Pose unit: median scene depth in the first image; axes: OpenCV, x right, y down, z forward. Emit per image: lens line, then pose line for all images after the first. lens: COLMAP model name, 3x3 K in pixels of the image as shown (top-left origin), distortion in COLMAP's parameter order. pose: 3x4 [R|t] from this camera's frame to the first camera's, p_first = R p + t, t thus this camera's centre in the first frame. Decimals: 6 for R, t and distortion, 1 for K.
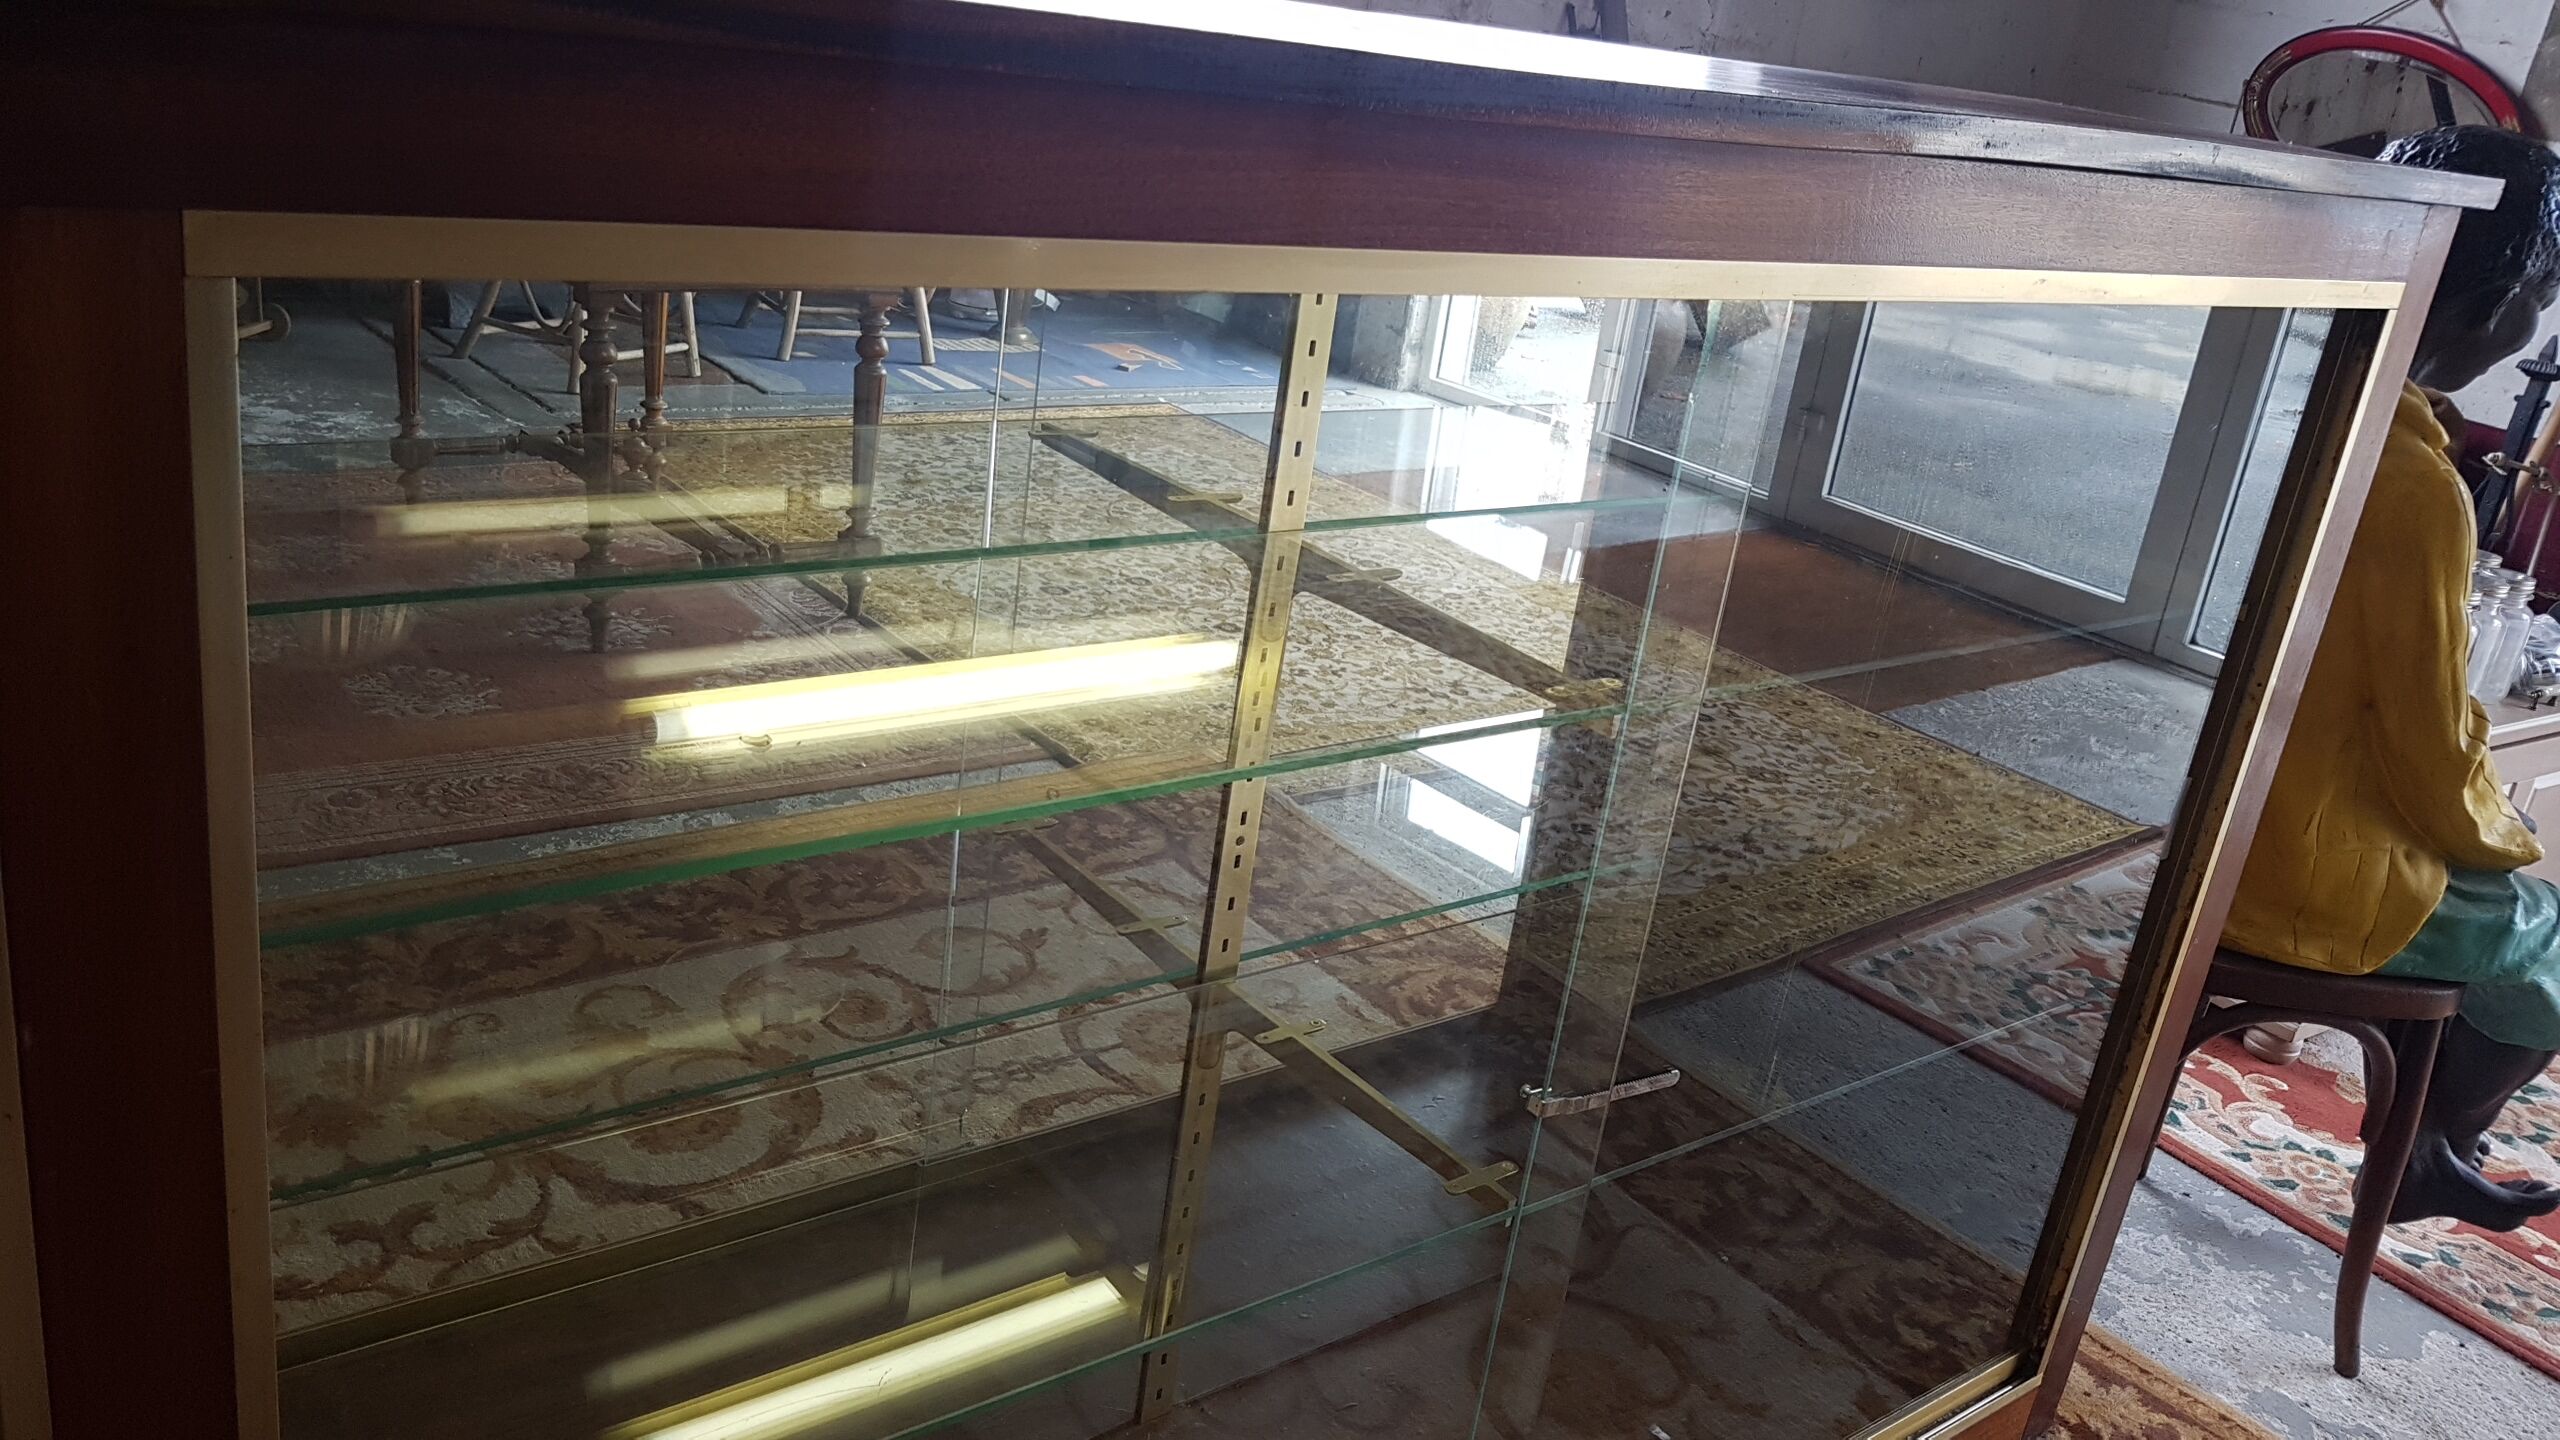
lens RADIAL K [[2055.1, 0, 1140.1], [0, 2055.1, 721.6], [0, 0, 1]] dist [-0.015029, 0.012441]
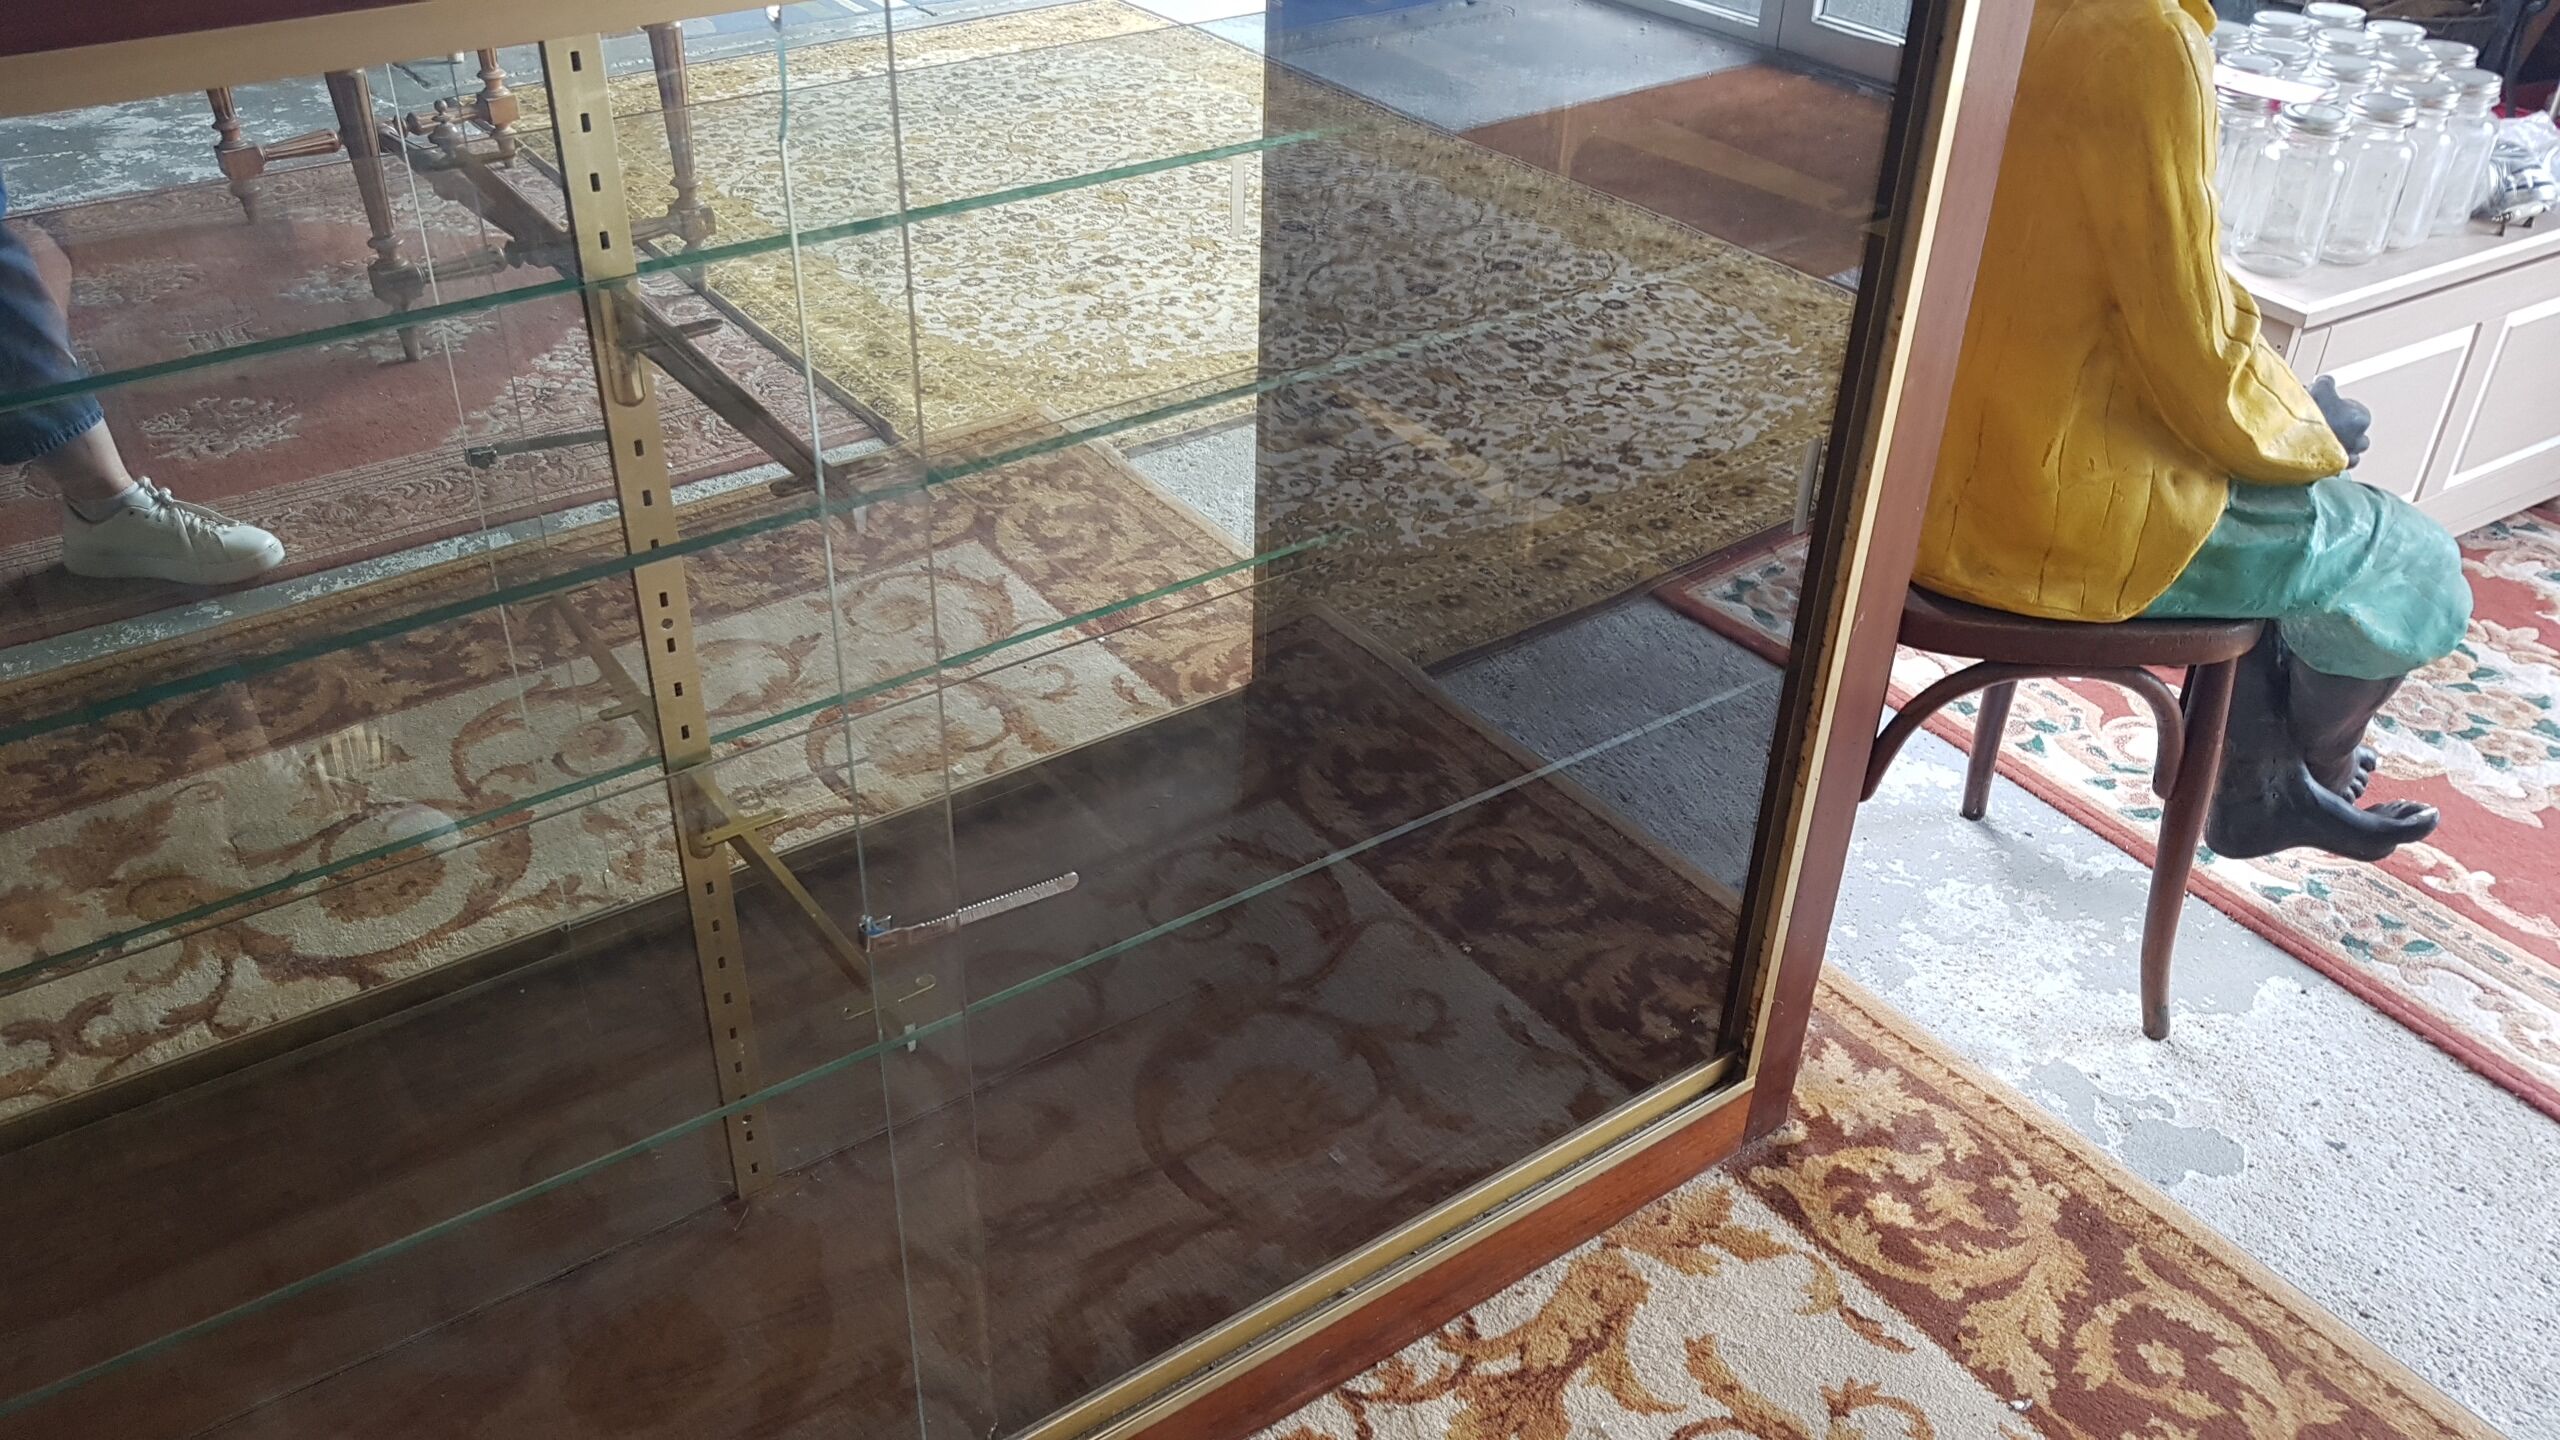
lens RADIAL K [[2021.3, 0, 1110.2], [0, 2021.3, 710.7], [0, 0, 1]] dist [0.007296, -0.050601]
pose [[0.989114, -0.074826, -0.126703, 0.237038], [0.099274, 0.974909, 0.199241, -0.042368], [0.108616, -0.209651, 0.971725, 0.103797]]
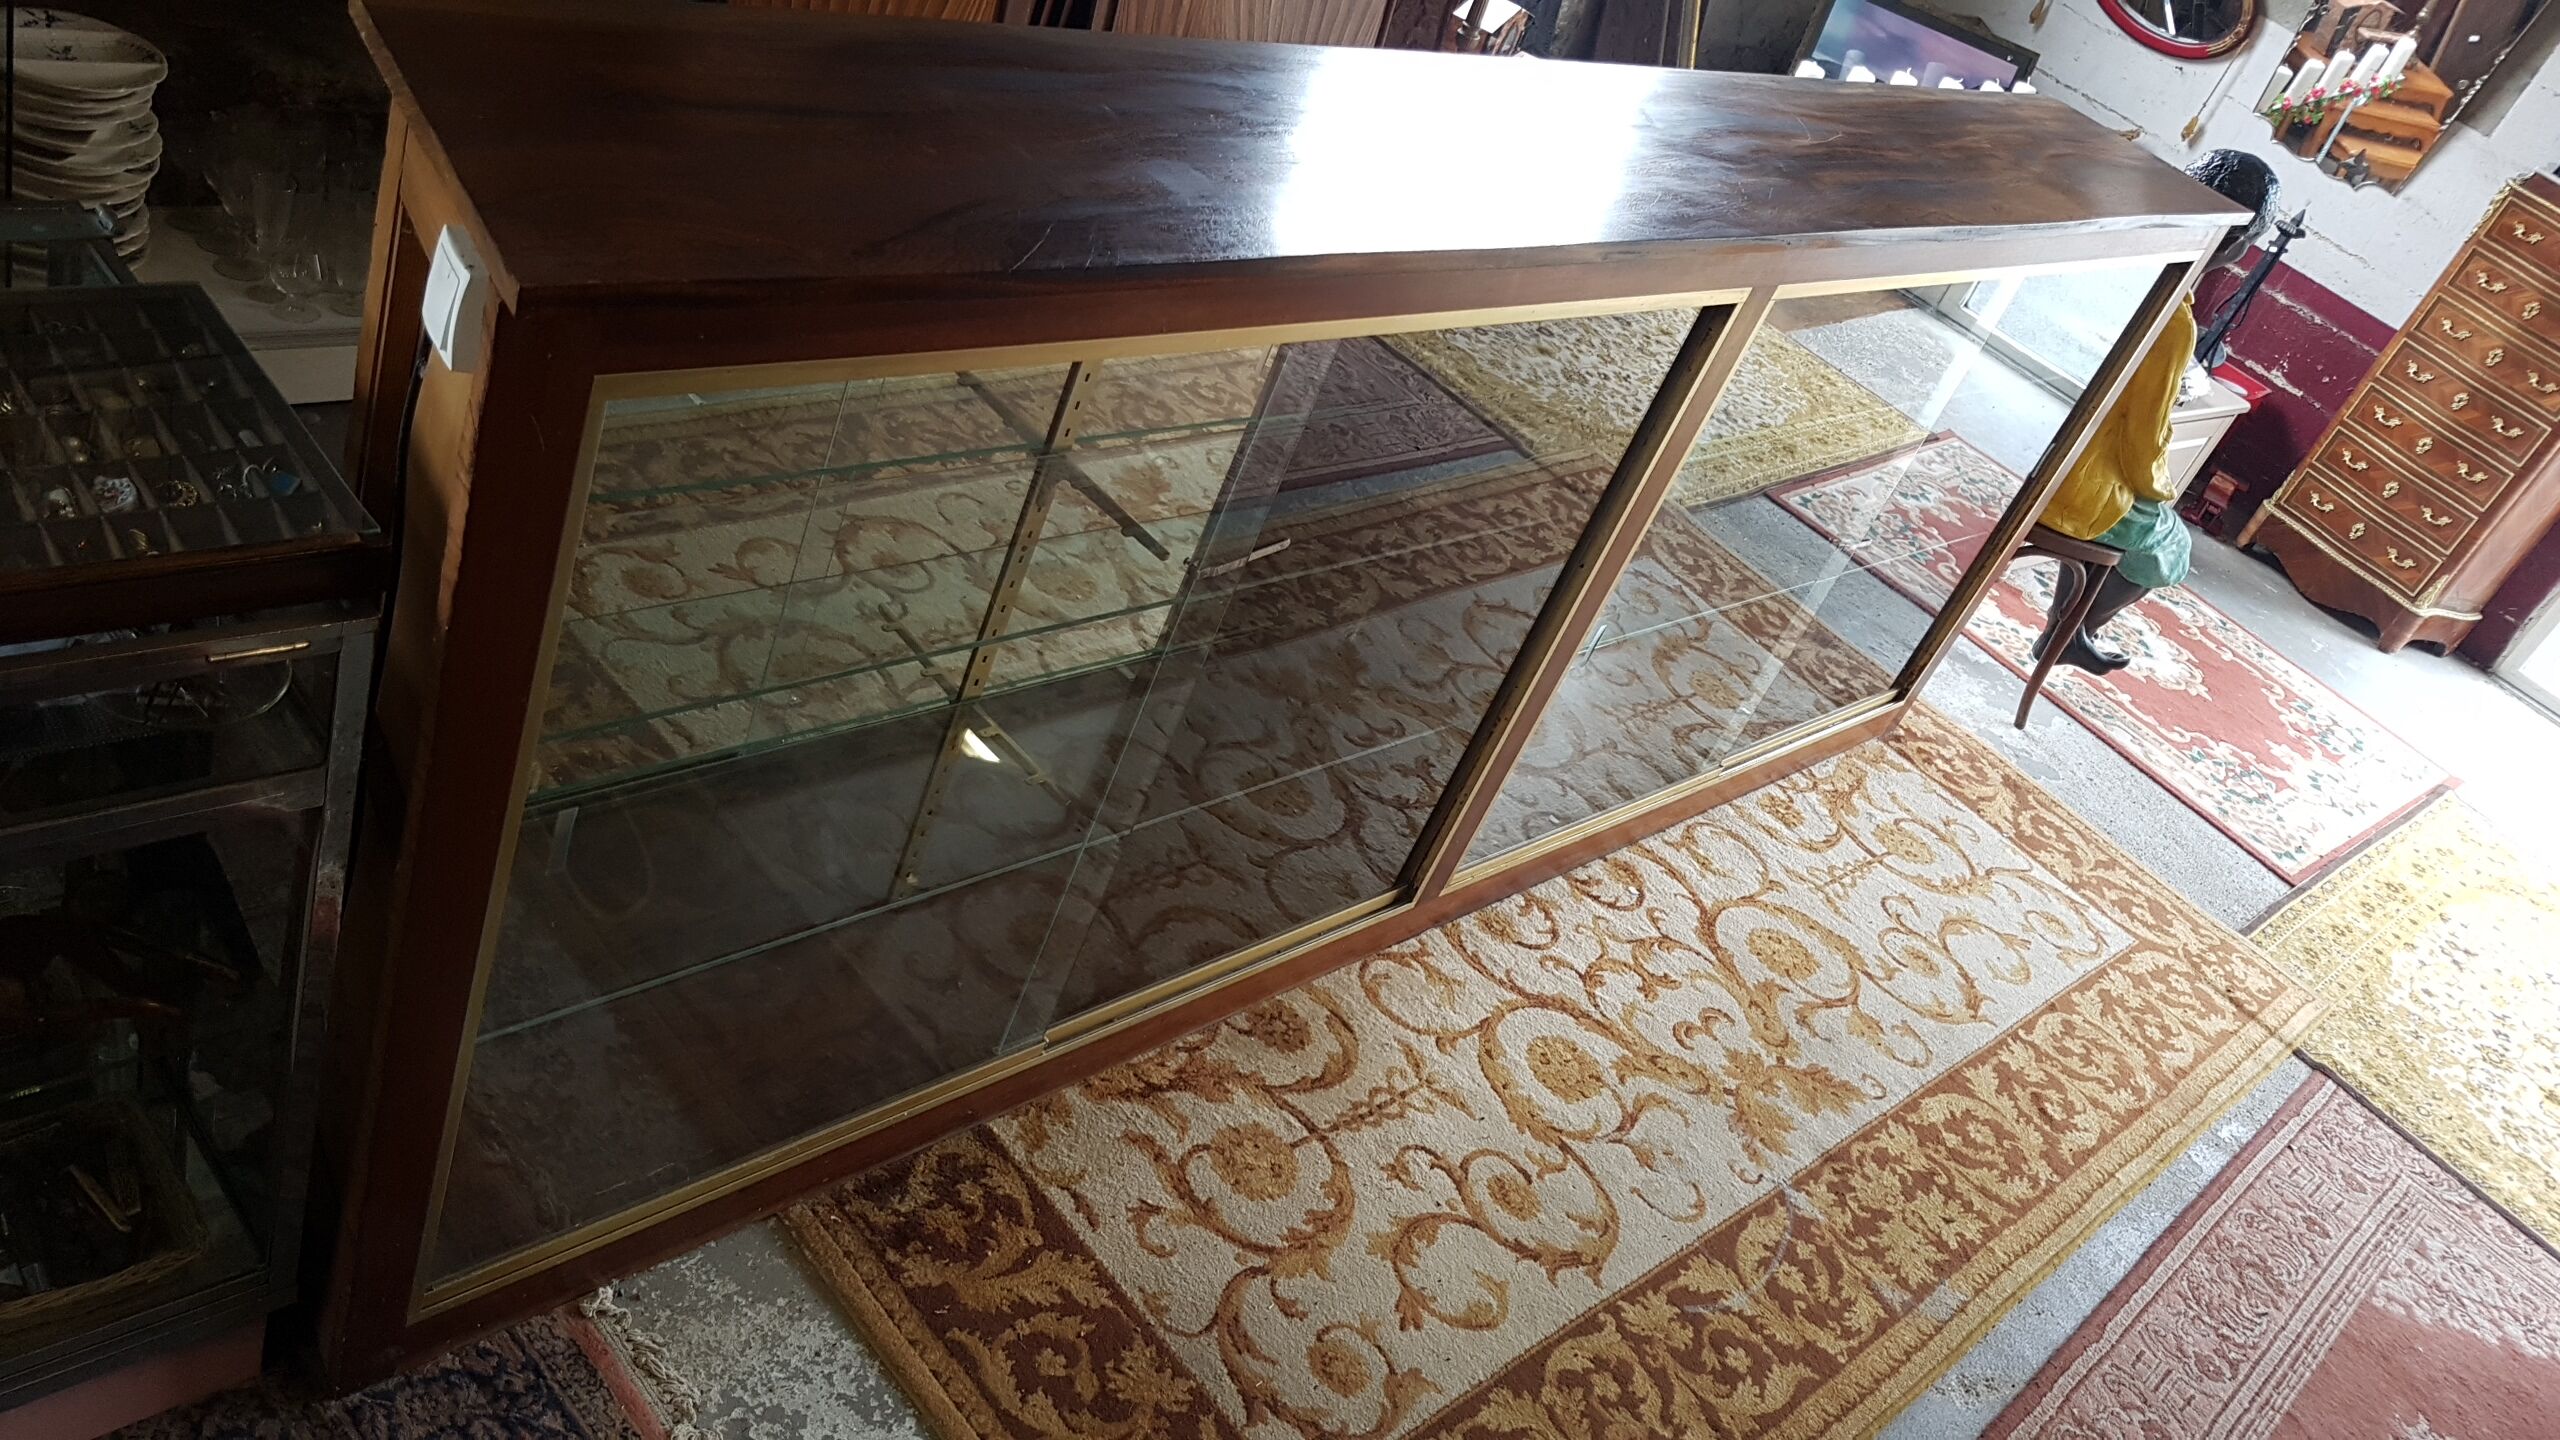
lens RADIAL K [[2021.3, 0, 1110.2], [0, 2021.3, 710.7], [0, 0, 1]] dist [0.007296, -0.050601]
pose [[0.979155, 0.111176, 0.169985, -0.602333], [-0.152662, 0.954850, 0.254865, -0.071934], [-0.133975, -0.275503, 0.951919, -0.746900]]
